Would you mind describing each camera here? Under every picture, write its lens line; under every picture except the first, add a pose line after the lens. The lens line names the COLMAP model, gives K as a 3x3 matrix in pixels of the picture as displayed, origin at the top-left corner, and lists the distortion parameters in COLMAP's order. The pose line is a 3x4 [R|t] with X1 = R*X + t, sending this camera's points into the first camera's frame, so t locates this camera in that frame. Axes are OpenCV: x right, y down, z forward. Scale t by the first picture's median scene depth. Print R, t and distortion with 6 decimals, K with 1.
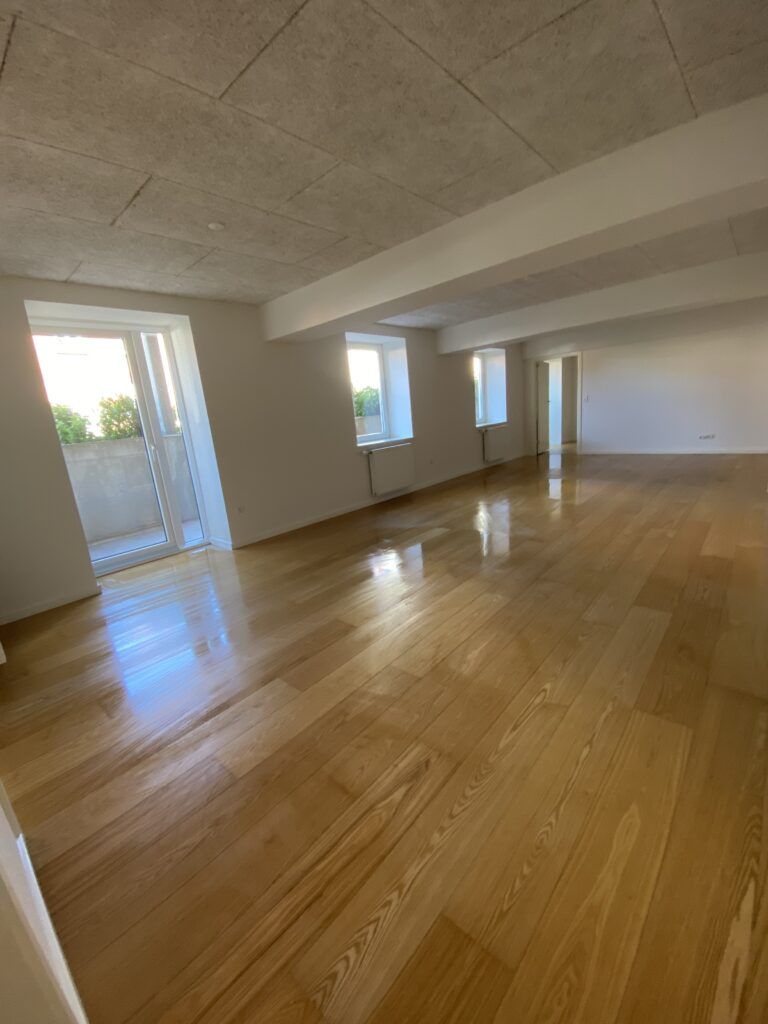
lens RADIAL K [[416.7, 0, 389.2], [0, 416.7, 507.2], [0, 0, 1]] dist [0.023548, -0.021822]
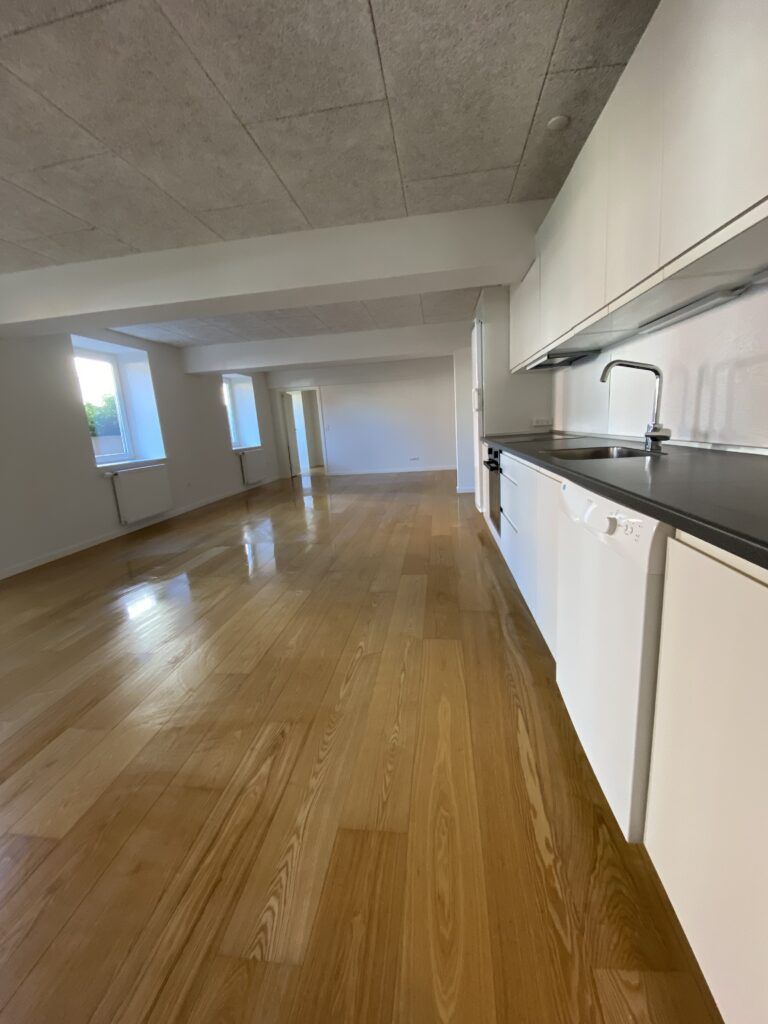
lens RADIAL K [[416.7, 0, 389.2], [0, 416.7, 507.2], [0, 0, 1]] dist [0.023548, -0.021822]
pose [[0.821899, -0.075844, 0.564561, -0.154815], [0.119941, 0.991919, -0.041357, 0.079974], [-0.556862, 0.101705, 0.824355, -0.044969]]
